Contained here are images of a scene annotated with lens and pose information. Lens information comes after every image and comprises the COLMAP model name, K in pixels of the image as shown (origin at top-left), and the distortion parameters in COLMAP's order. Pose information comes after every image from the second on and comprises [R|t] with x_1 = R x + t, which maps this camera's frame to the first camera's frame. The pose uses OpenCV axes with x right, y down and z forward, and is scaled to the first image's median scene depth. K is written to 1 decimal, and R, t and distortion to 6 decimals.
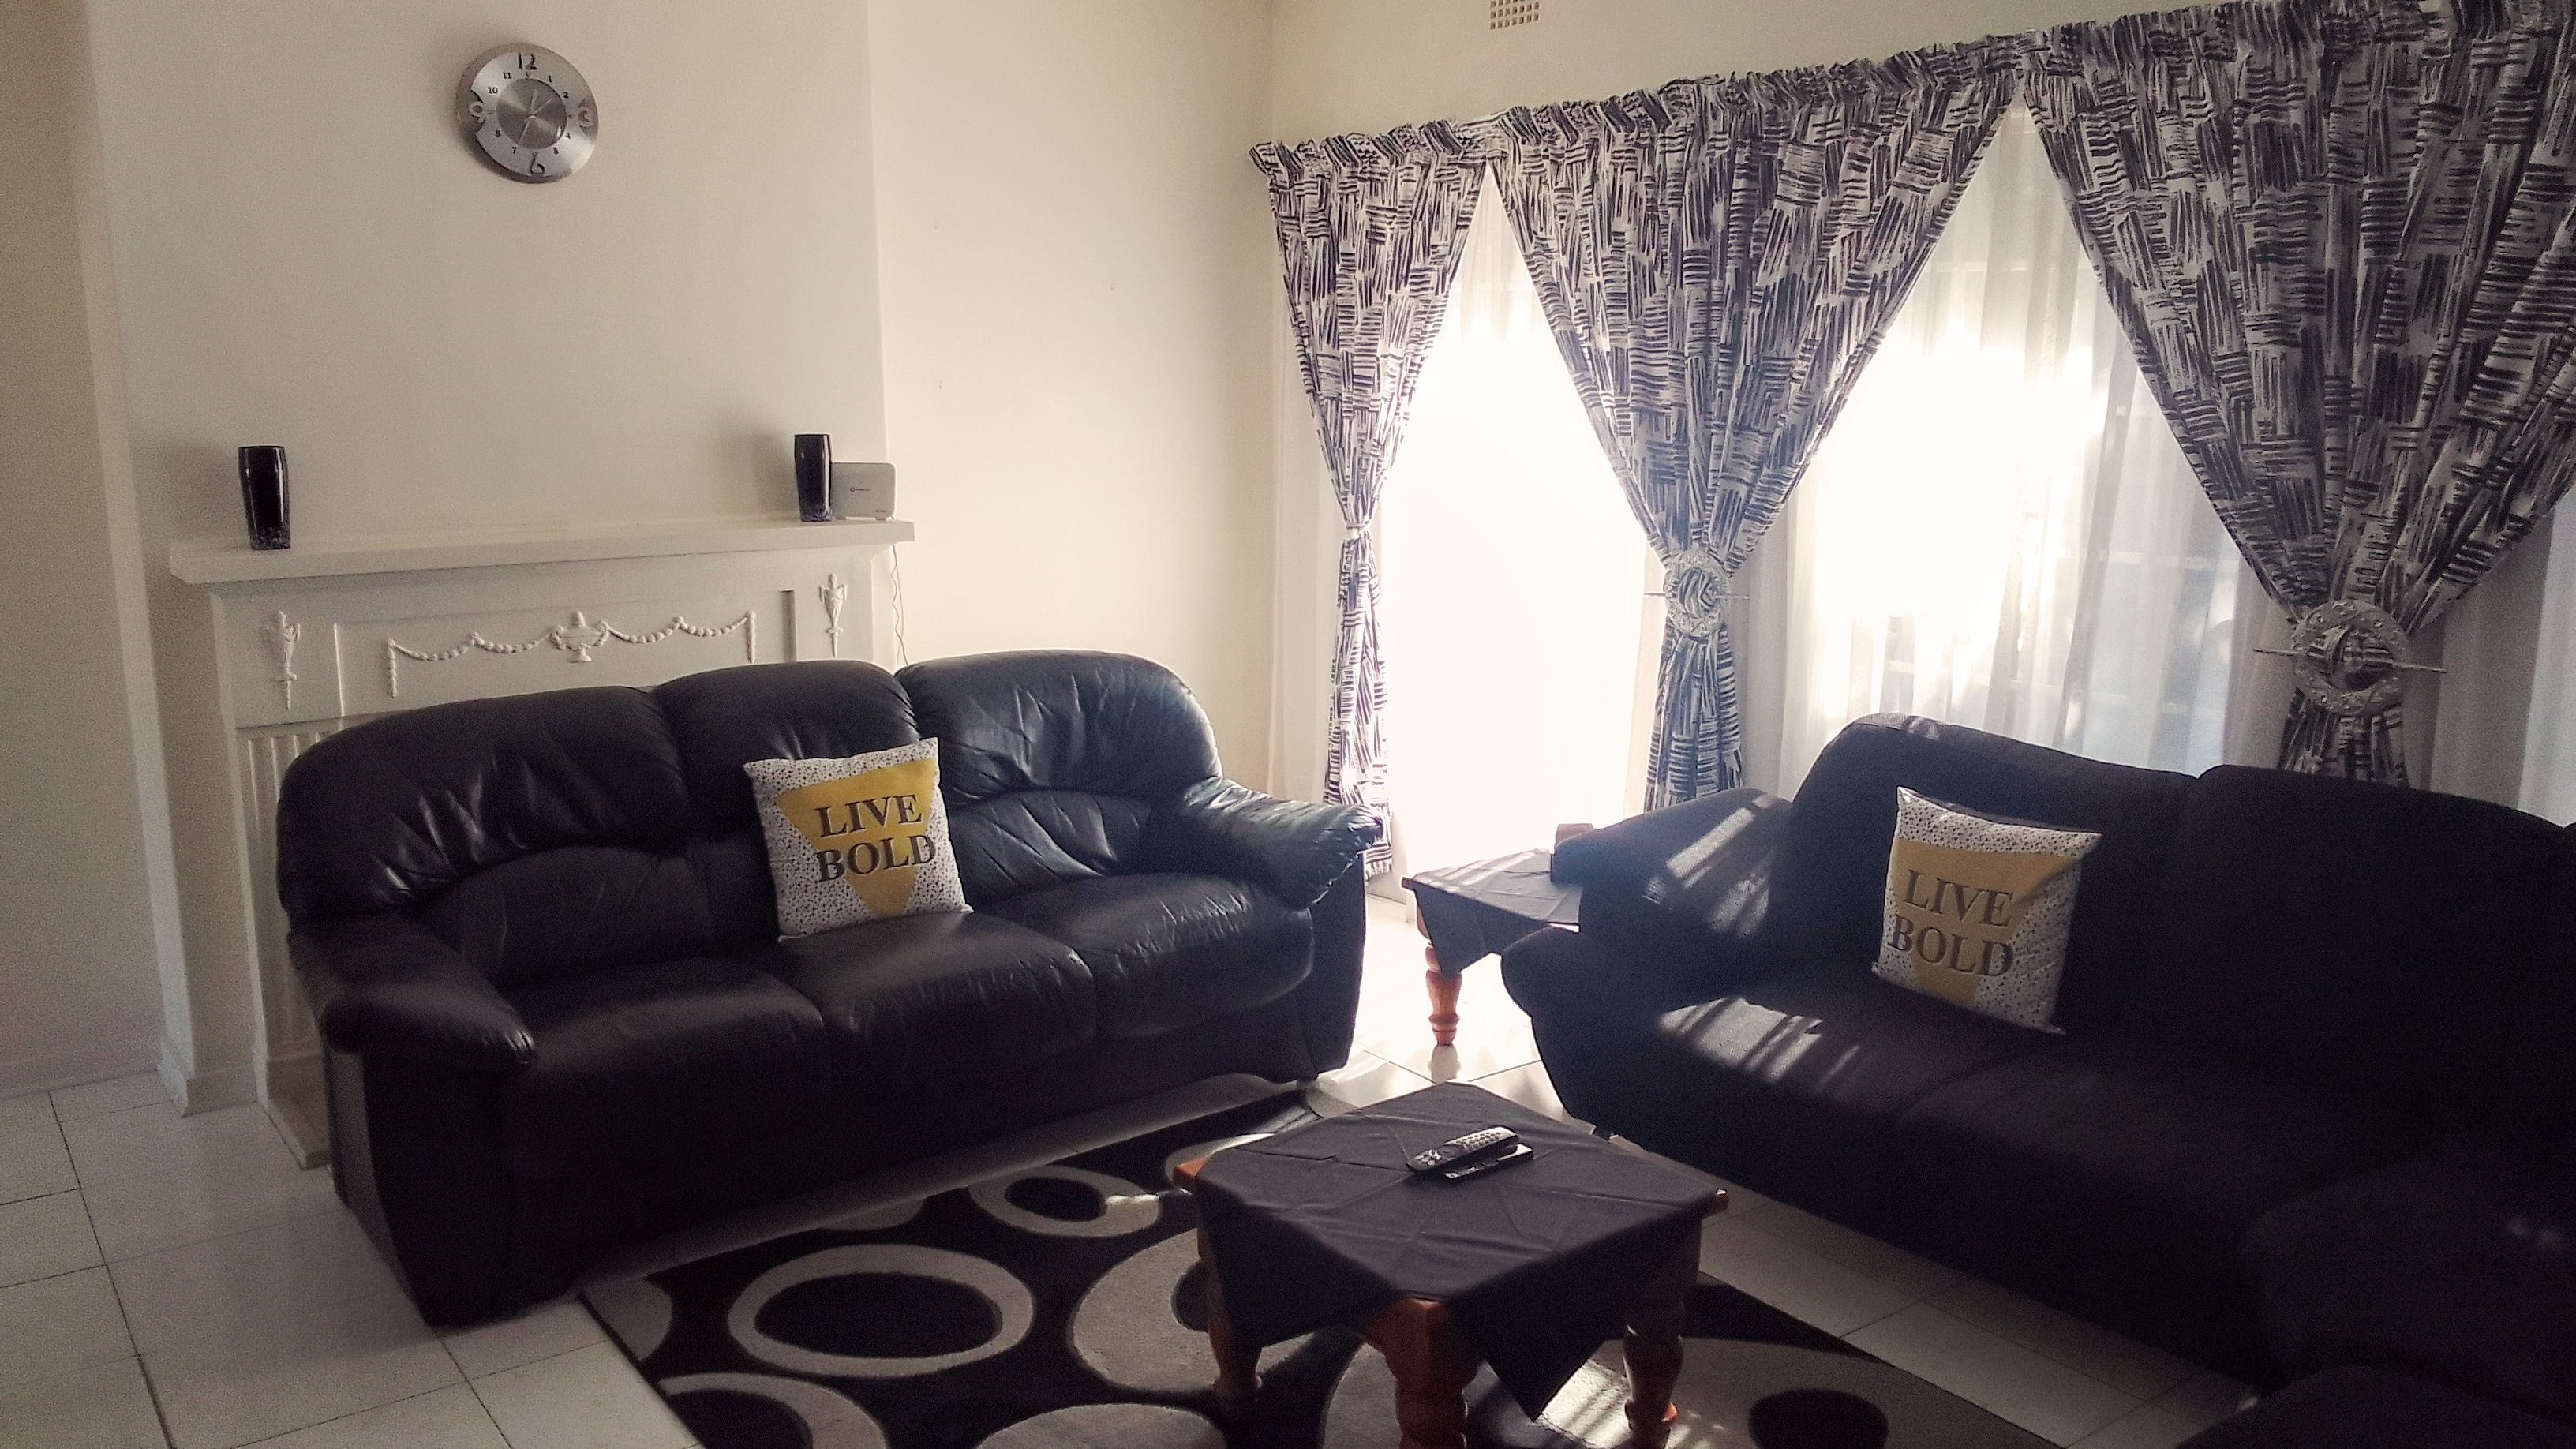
lens RADIAL K [[1961.5, 0, 1300.7], [0, 1961.5, 721.5], [0, 0, 1]] dist [0.003603, -0.014330]
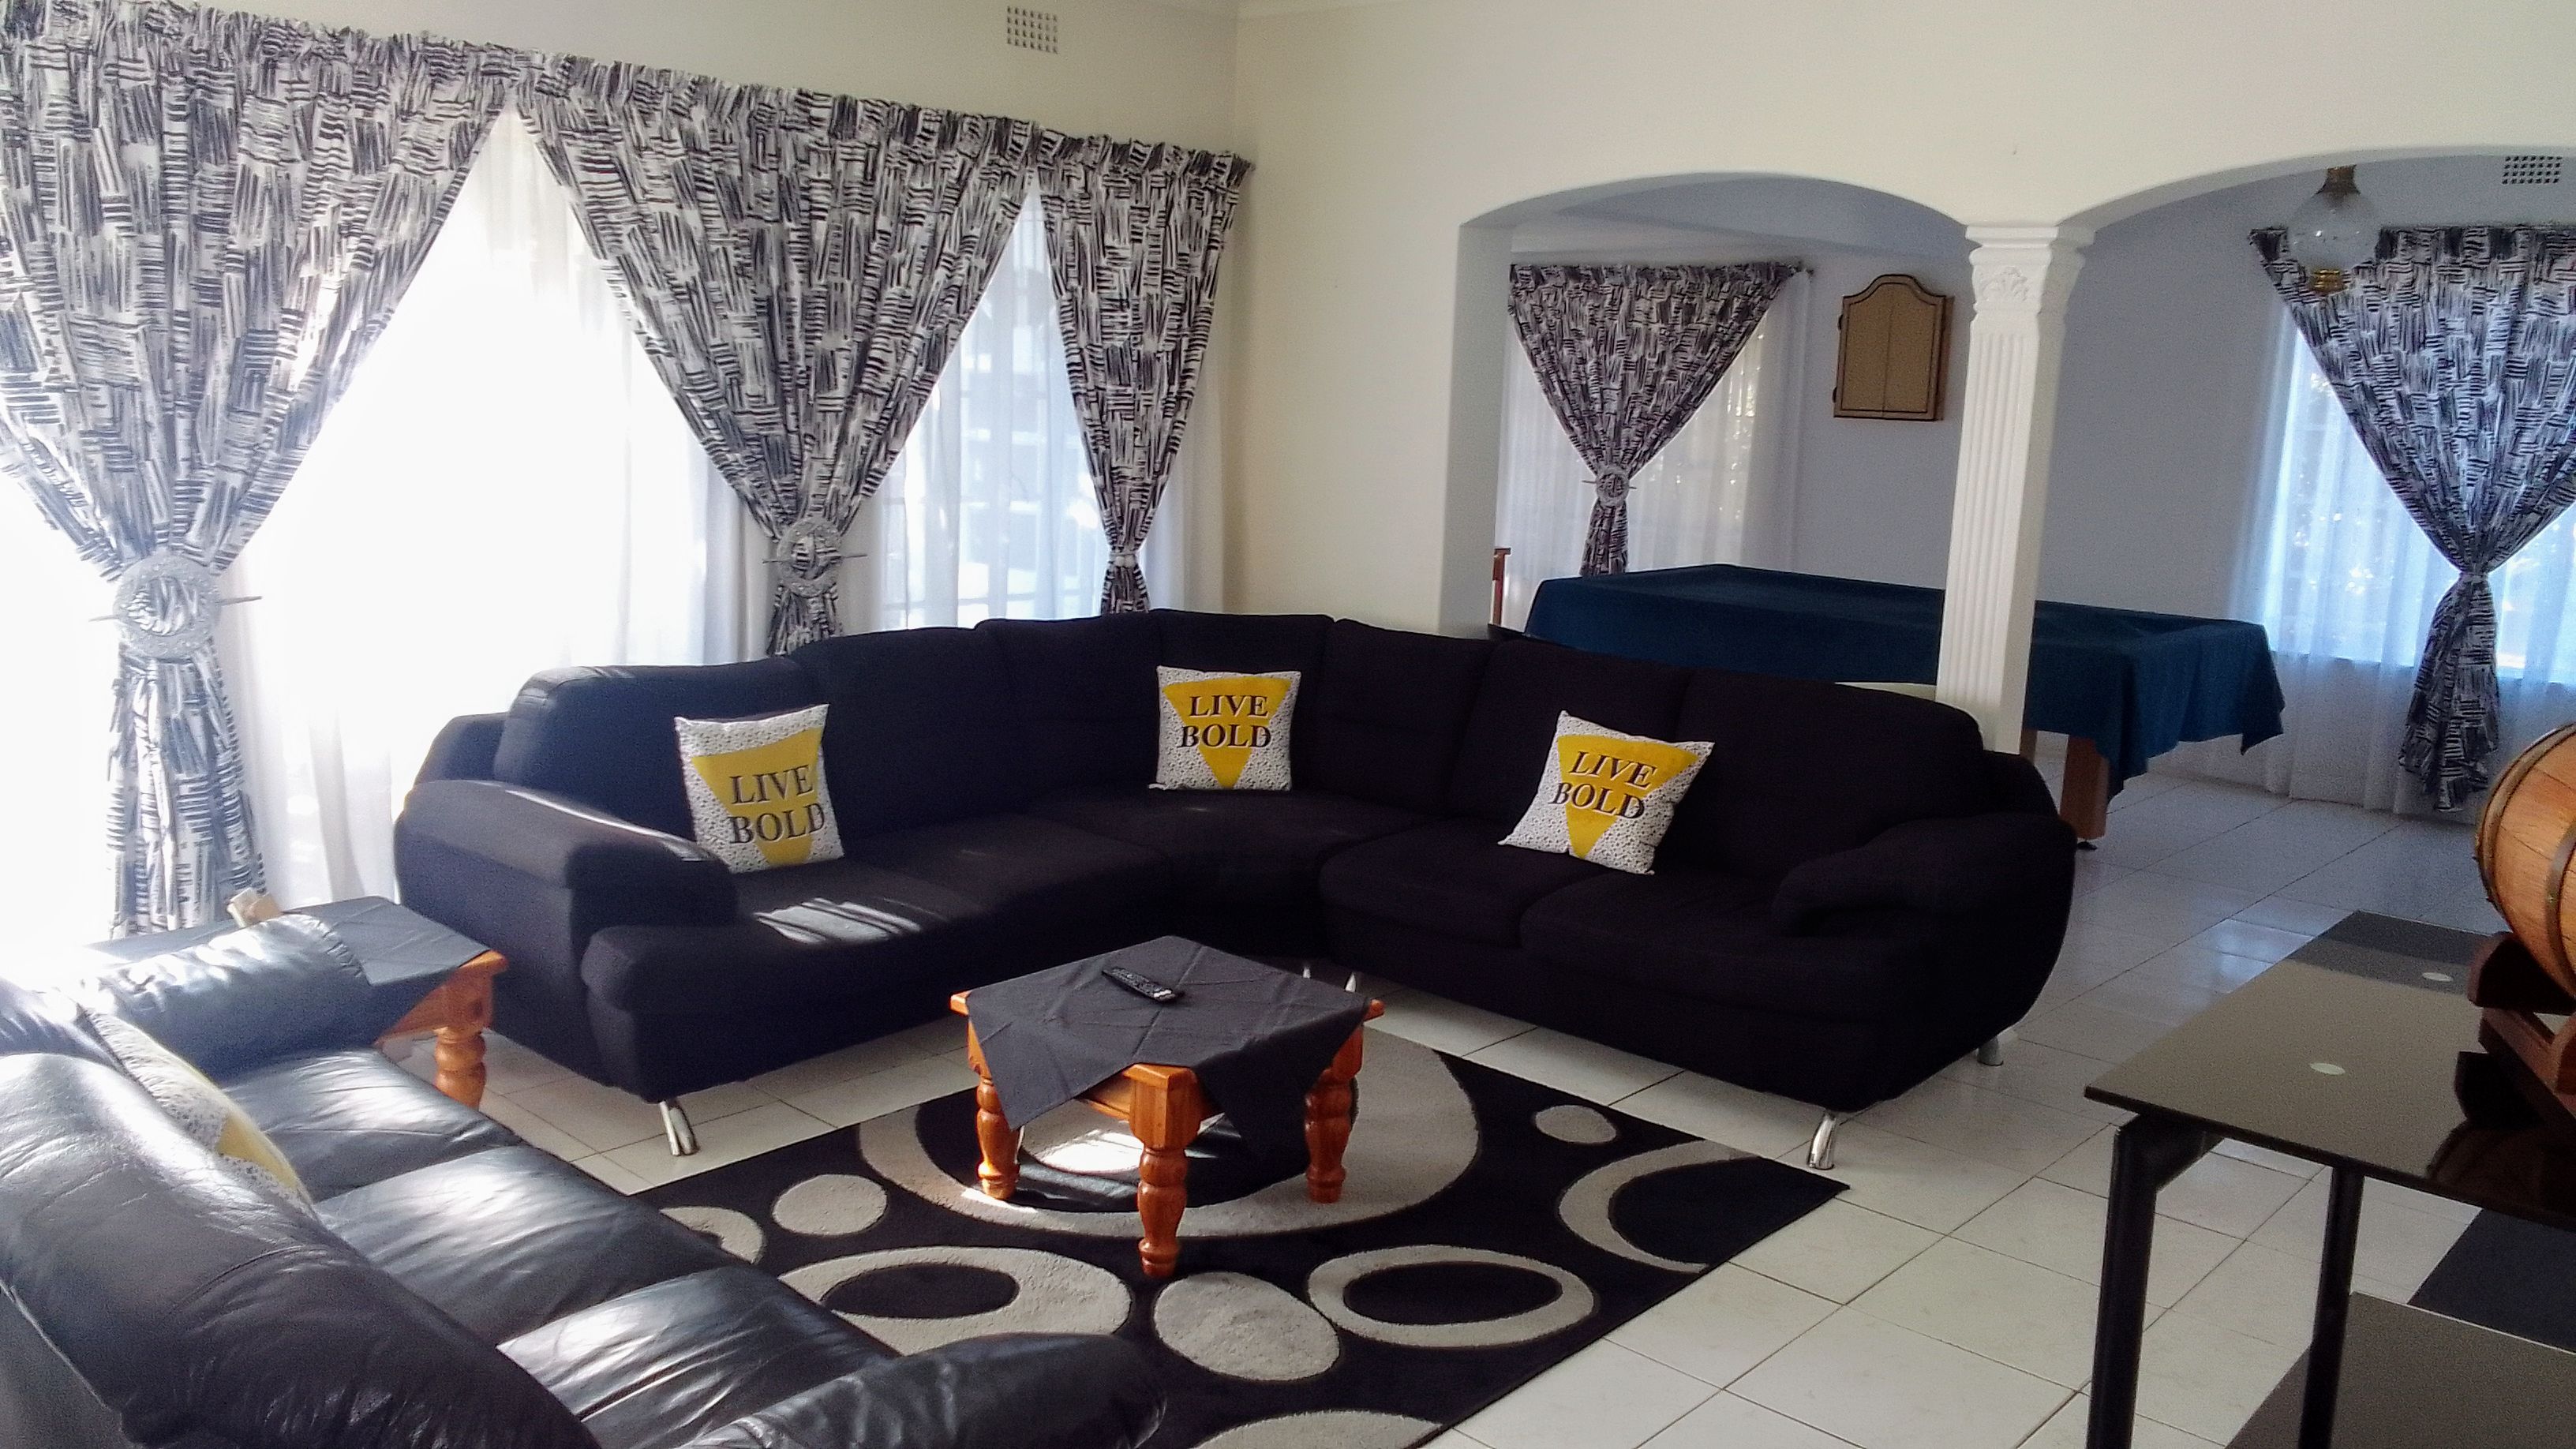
lens RADIAL K [[1961.5, 0, 1295.4], [0, 1961.5, 725.0], [0, 0, 1]] dist [0.003603, -0.014330]
pose [[-0.170546, -0.184986, 0.967830, -0.911431], [0.144184, 0.966962, 0.210228, -0.158823], [-0.974744, 0.175399, -0.138240, 0.839745]]
